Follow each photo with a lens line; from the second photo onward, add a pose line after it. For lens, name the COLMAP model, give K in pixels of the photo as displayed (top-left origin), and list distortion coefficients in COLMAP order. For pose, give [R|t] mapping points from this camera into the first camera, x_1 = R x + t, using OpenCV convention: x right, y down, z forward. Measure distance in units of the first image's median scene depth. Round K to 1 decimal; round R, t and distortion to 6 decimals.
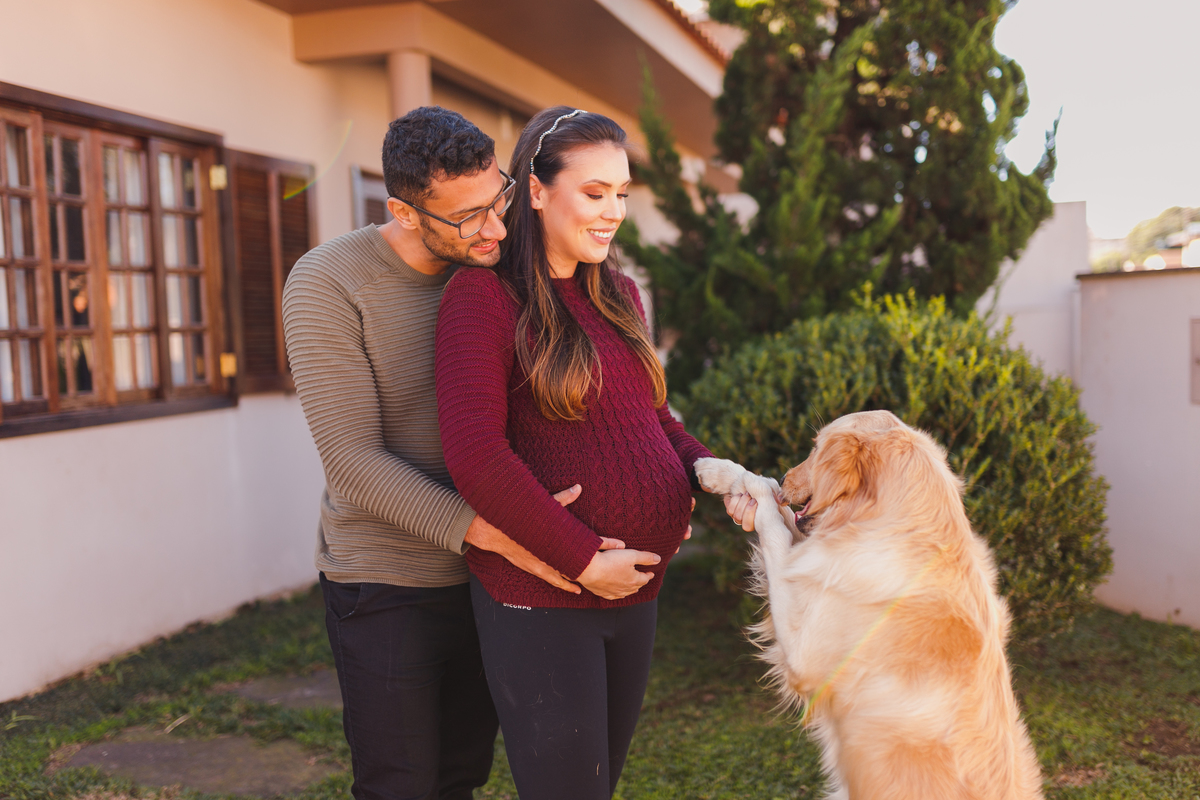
lens RADIAL K [[1304.0, 0, 600.0], [0, 1304.0, 400.0], [0, 0, 1]] dist [0.007220, -0.023402]
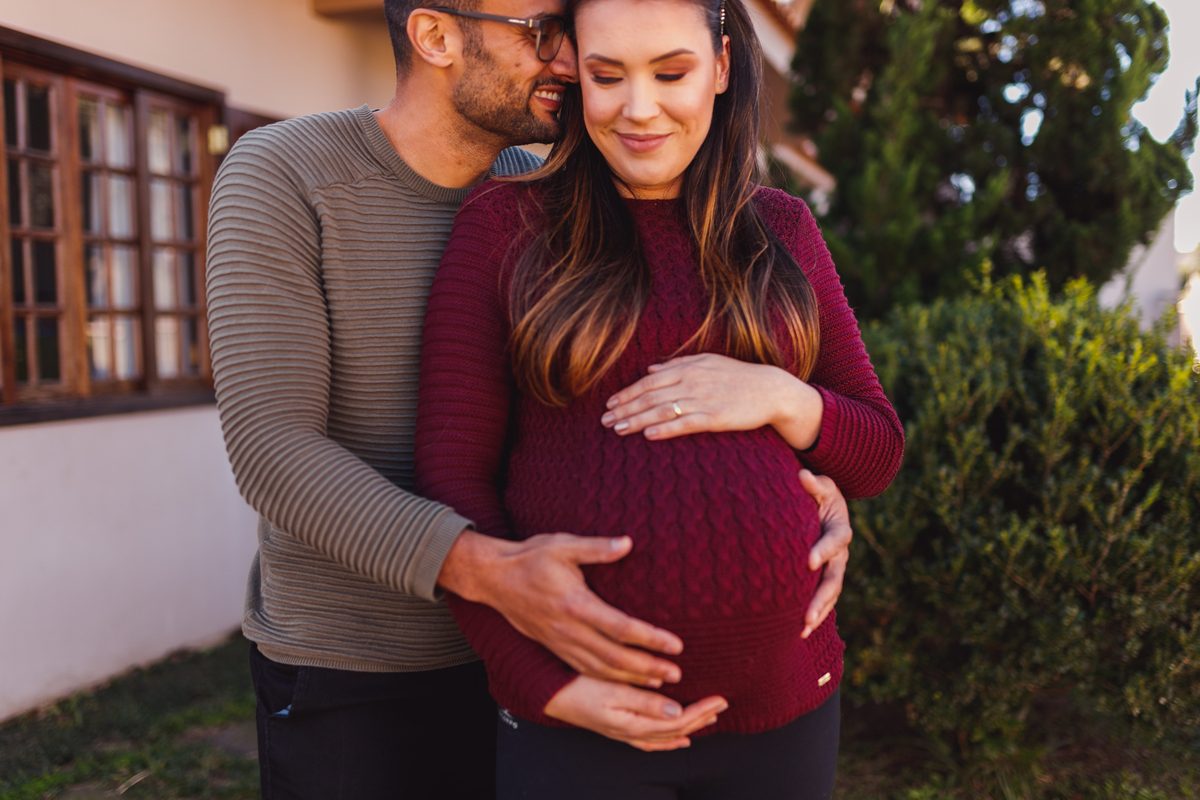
lens RADIAL K [[1304.0, 0, 600.0], [0, 1304.0, 400.0], [0, 0, 1]] dist [0.007220, -0.023402]
pose [[0.999243, 0.018132, -0.034432, -0.004089], [-0.018264, 0.999827, -0.003521, 0.003132], [0.034362, 0.004148, 0.999401, 0.182247]]
